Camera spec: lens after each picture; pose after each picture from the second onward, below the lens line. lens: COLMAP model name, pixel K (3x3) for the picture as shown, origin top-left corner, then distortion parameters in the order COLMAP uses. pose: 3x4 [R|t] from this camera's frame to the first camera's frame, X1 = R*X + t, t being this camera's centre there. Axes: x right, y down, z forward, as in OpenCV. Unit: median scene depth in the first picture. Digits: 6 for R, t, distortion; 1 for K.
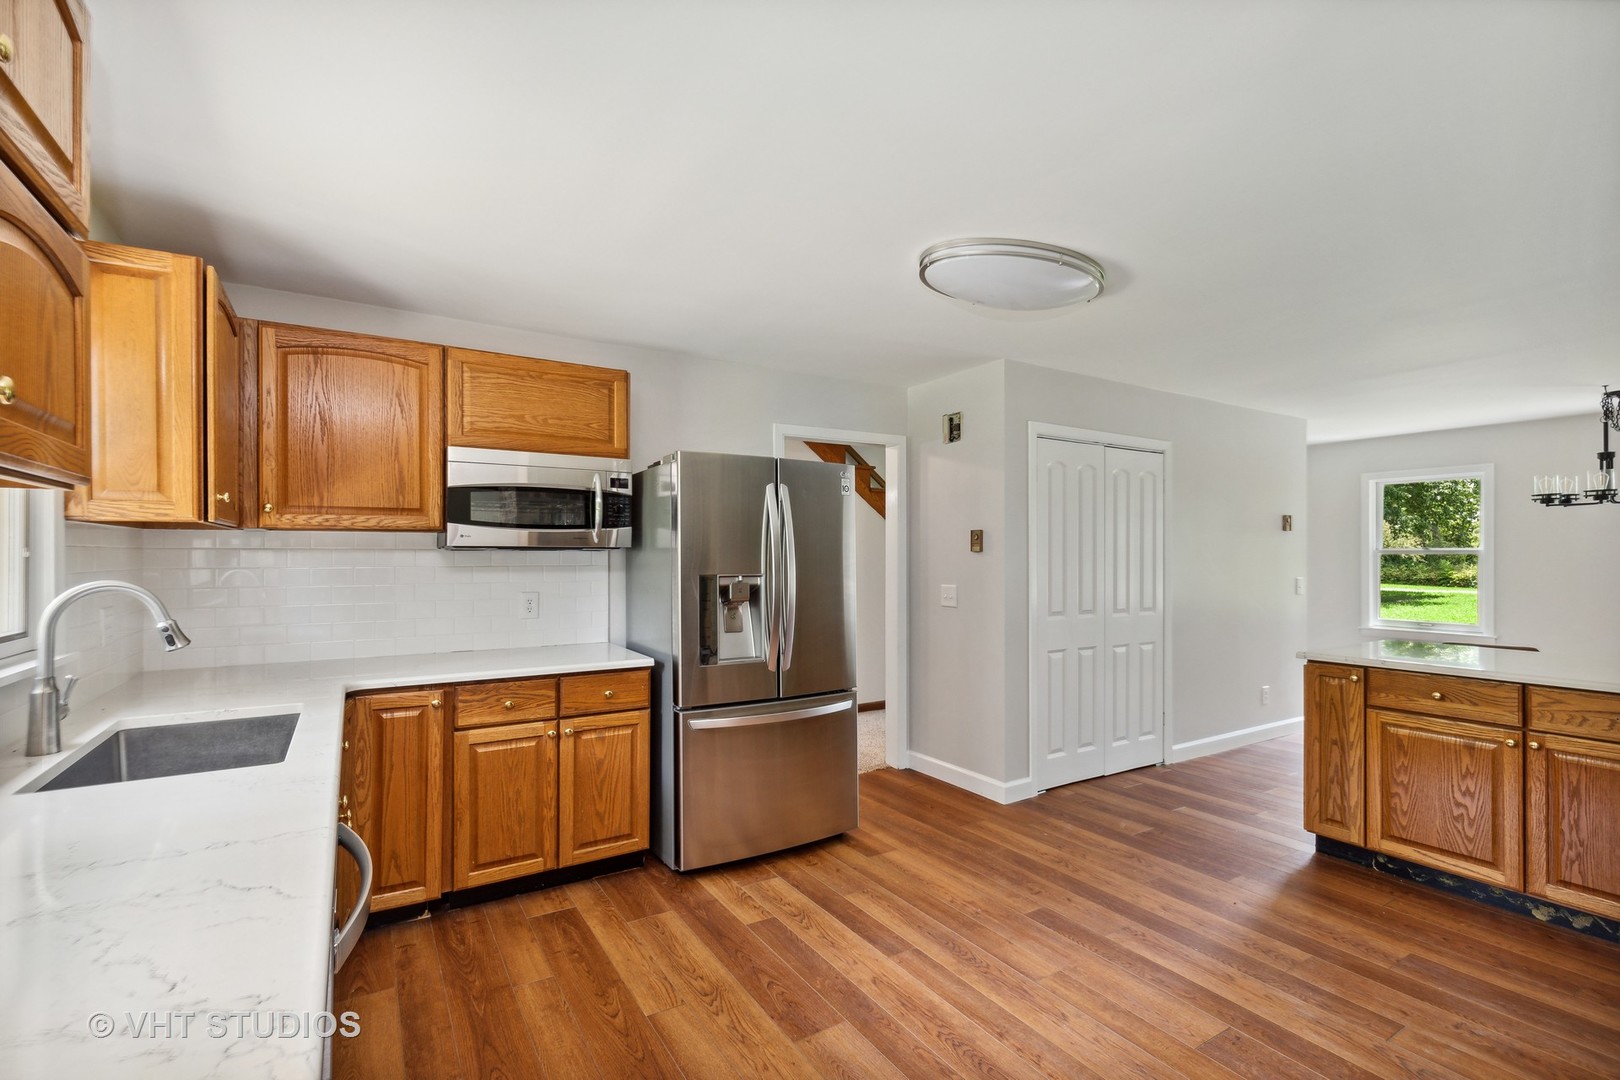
lens RADIAL K [[731.4, 0, 808.8], [0, 731.4, 551.6], [0, 0, 1]] dist [0.003685, 0.000004]
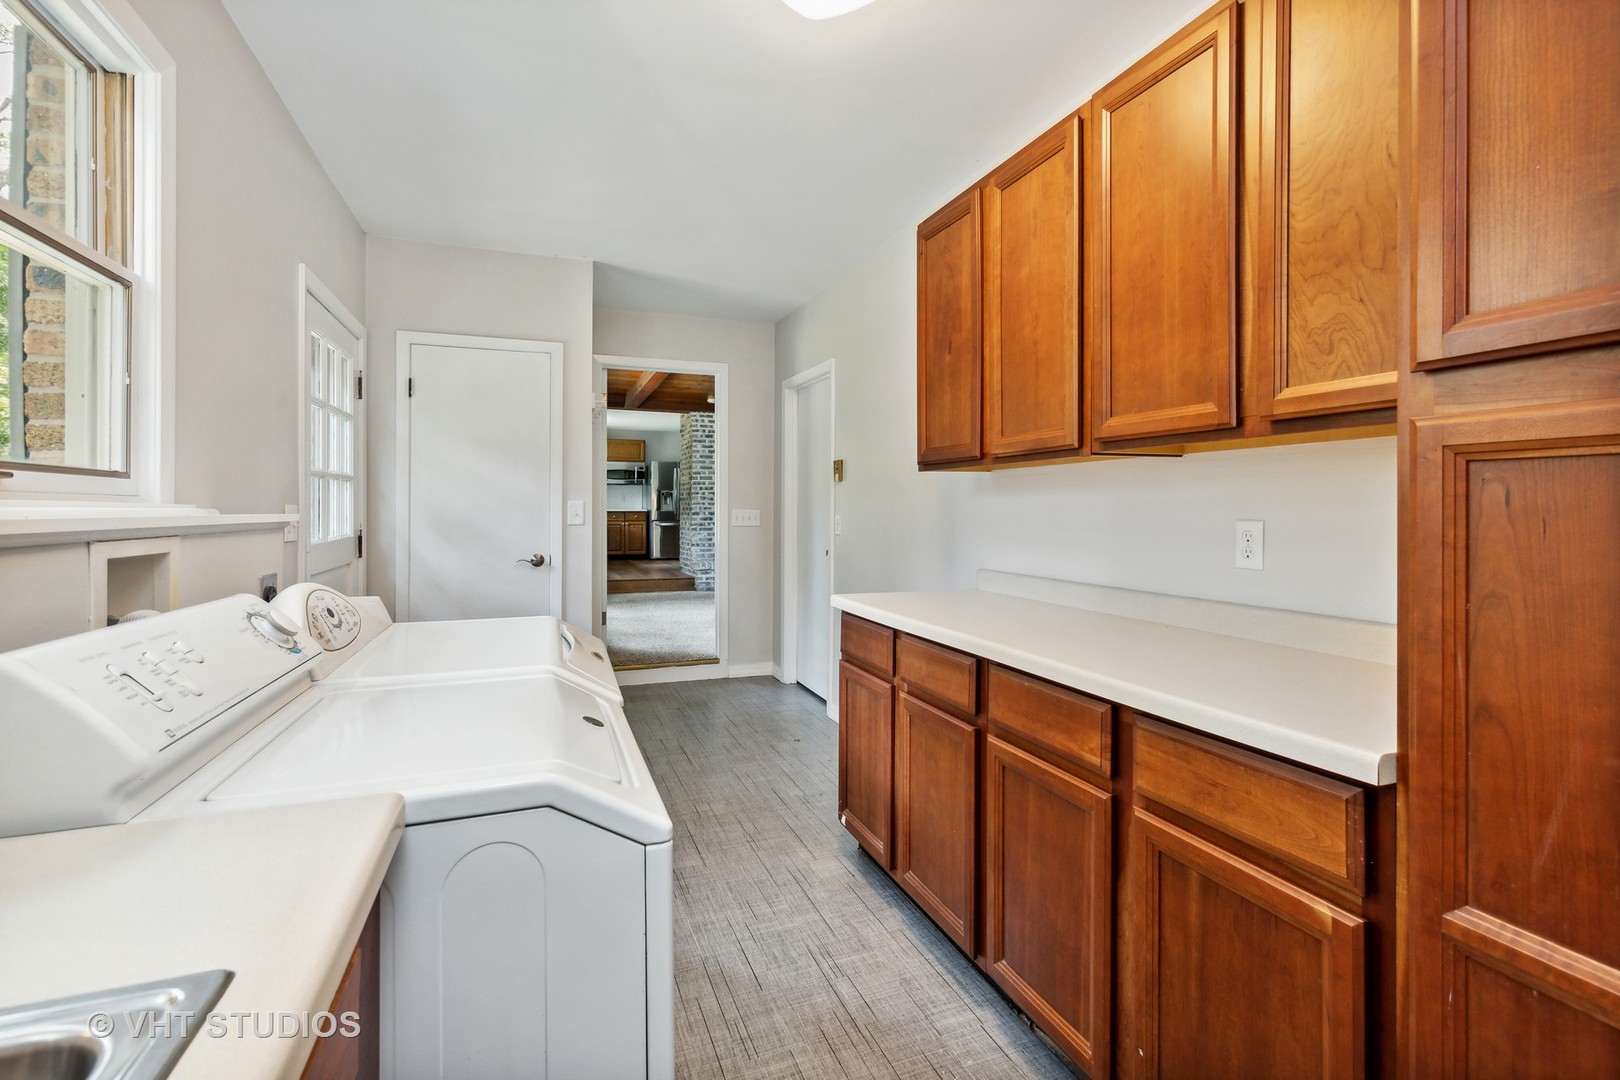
lens RADIAL K [[731.4, 0, 802.7], [0, 731.4, 504.4], [0, 0, 1]] dist [0.003685, 0.000004]
pose [[0.980540, 0.006842, -0.196199, 1.563099], [-0.006351, 0.999975, 0.003135, 0.097962], [0.196215, -0.001828, 0.980559, -3.105649]]
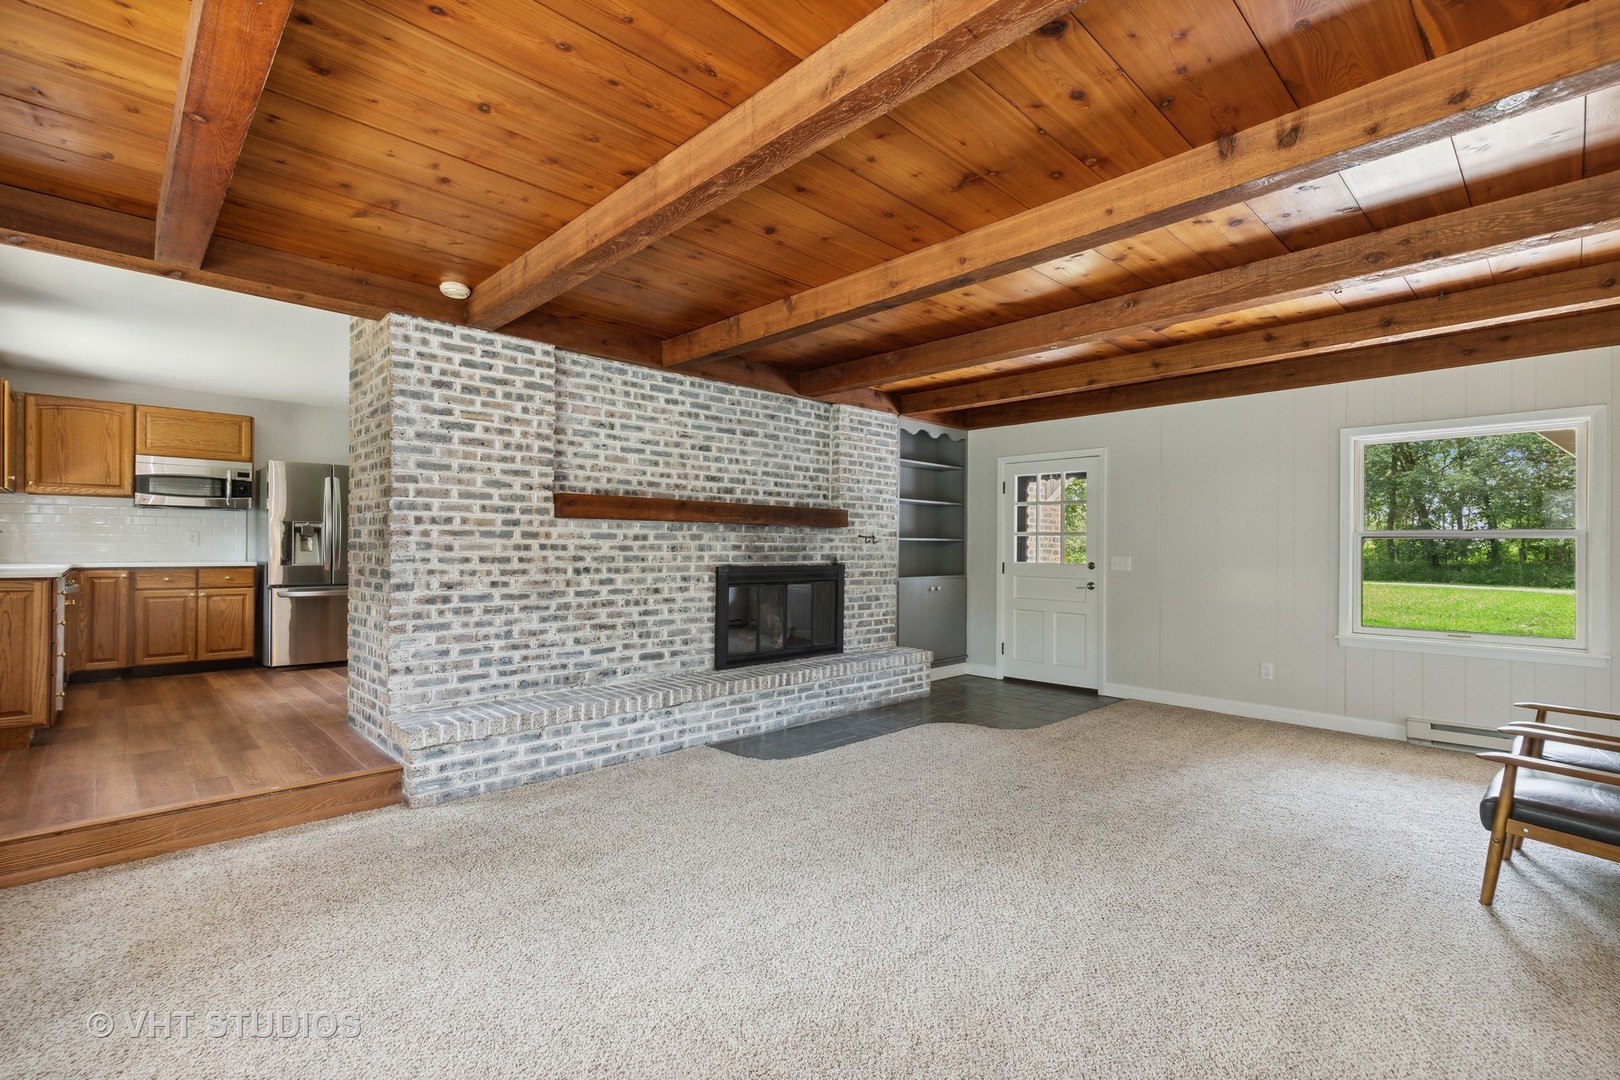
lens RADIAL K [[731.4, 0, 813.0], [0, 731.4, 541.2], [0, 0, 1]] dist [0.003685, 0.000004]
pose [[0.974523, 0.012027, 0.223966, 0.851468], [-0.012724, 0.999918, 0.001666, 0.065461], [-0.223927, -0.004474, 0.974596, -1.352317]]
